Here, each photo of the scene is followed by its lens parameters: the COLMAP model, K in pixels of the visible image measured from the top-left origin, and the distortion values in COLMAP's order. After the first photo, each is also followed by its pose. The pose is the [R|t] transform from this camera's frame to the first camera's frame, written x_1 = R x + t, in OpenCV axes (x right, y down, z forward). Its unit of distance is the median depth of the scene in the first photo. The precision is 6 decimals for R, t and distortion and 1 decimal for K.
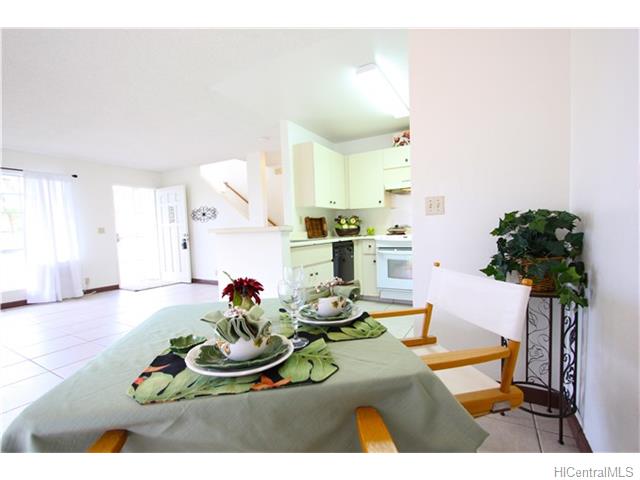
lens RADIAL K [[295.6, 0, 320.4], [0, 295.6, 248.5], [0, 0, 1]] dist [-0.015209, 0.000859]
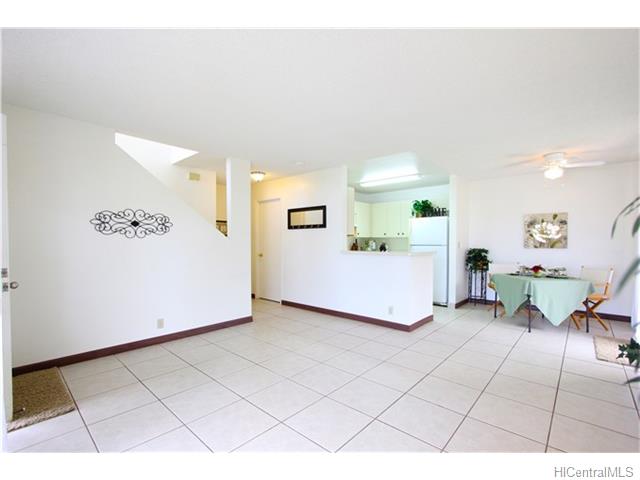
lens RADIAL K [[295.6, 0, 320.3], [0, 295.6, 244.5], [0, 0, 1]] dist [-0.015209, 0.000859]
pose [[0.211822, 0.026685, 0.976944, -1.320288], [0.055210, 0.997704, -0.039223, -0.053238], [-0.975748, 0.062245, 0.209862, 0.828319]]
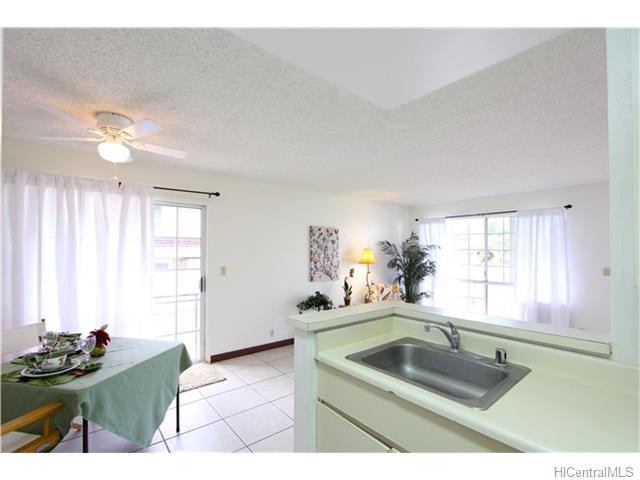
lens RADIAL K [[295.6, 0, 320.1], [0, 295.6, 252.1], [0, 0, 1]] dist [-0.015209, 0.000859]
pose [[-0.351896, 0.033611, -0.935436, 0.289924], [-0.052005, 0.997110, 0.055390, -0.160760], [0.934593, 0.068139, -0.349131, 0.808155]]
